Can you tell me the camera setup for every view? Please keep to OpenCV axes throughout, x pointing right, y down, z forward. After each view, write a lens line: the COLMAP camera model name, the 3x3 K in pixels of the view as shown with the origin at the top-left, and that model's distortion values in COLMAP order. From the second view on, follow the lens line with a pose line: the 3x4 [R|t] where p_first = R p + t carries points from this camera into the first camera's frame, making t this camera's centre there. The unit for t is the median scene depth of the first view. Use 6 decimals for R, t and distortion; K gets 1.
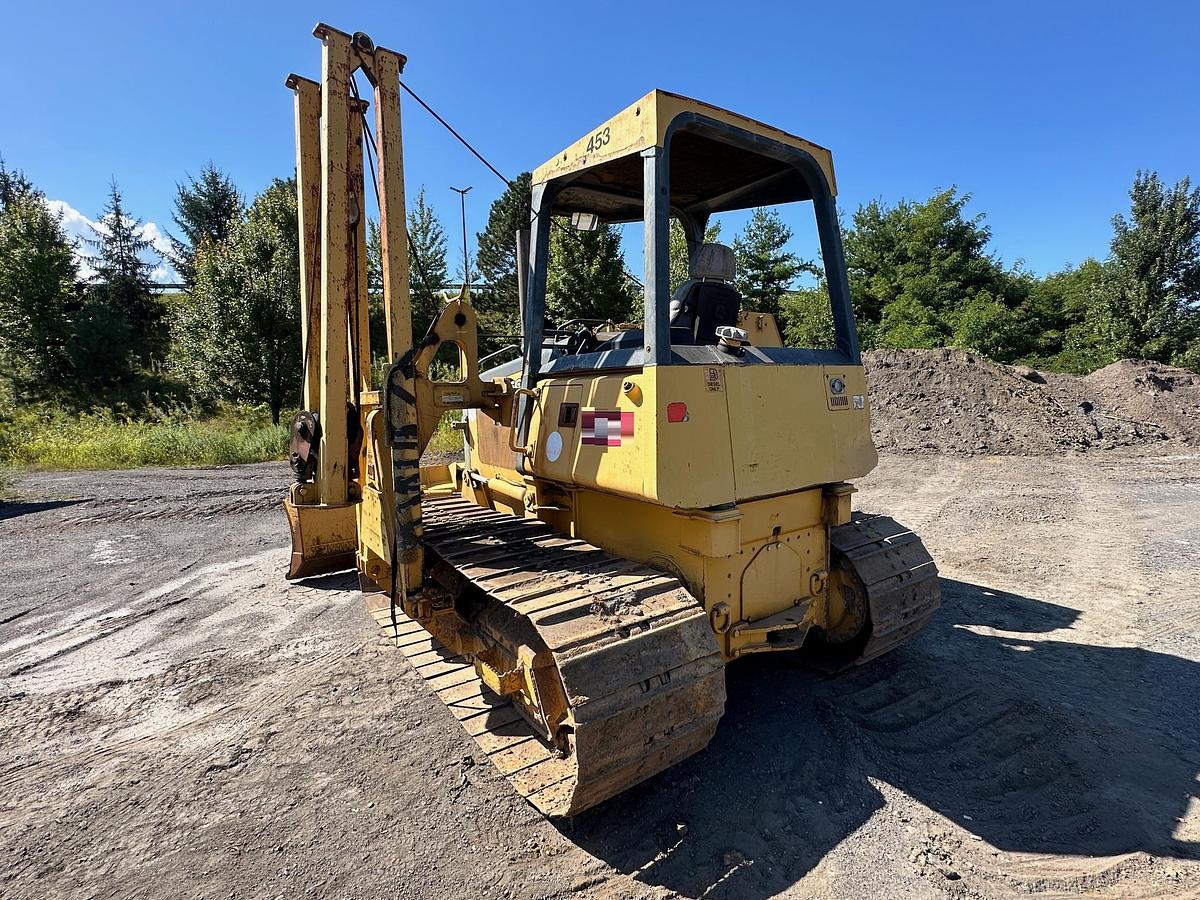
lens RADIAL K [[582.3, 0, 598.8], [0, 582.3, 448.3], [0, 0, 1]] dist [-0.002851, 0.000676]
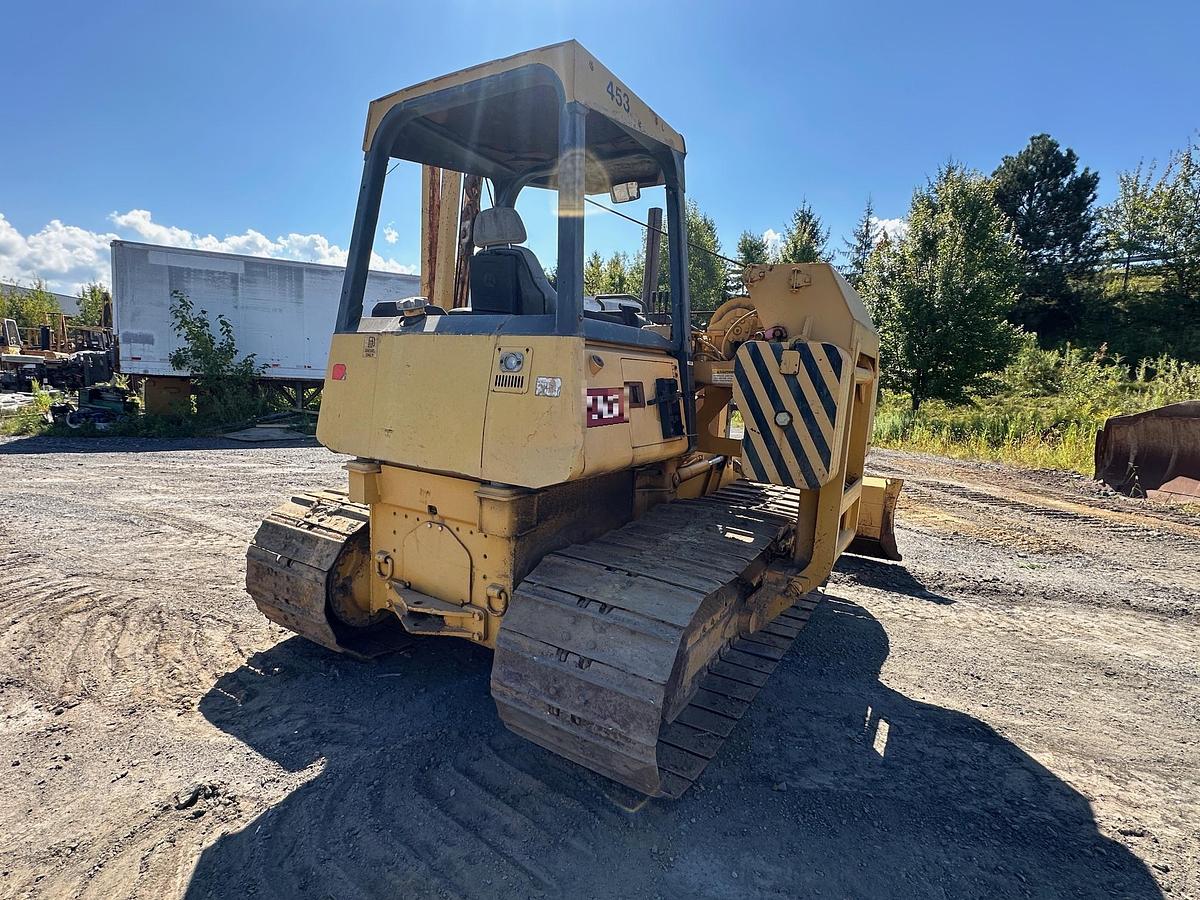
lens RADIAL K [[582.3, 0, 600.7], [0, 582.3, 450.5], [0, 0, 1]] dist [-0.002012, -0.000103]
pose [[0.392854, 0.166413, -0.904418, 1.069841], [-0.152793, 0.981632, 0.114251, -0.088614], [0.906819, 0.093305, 0.411064, 0.722735]]
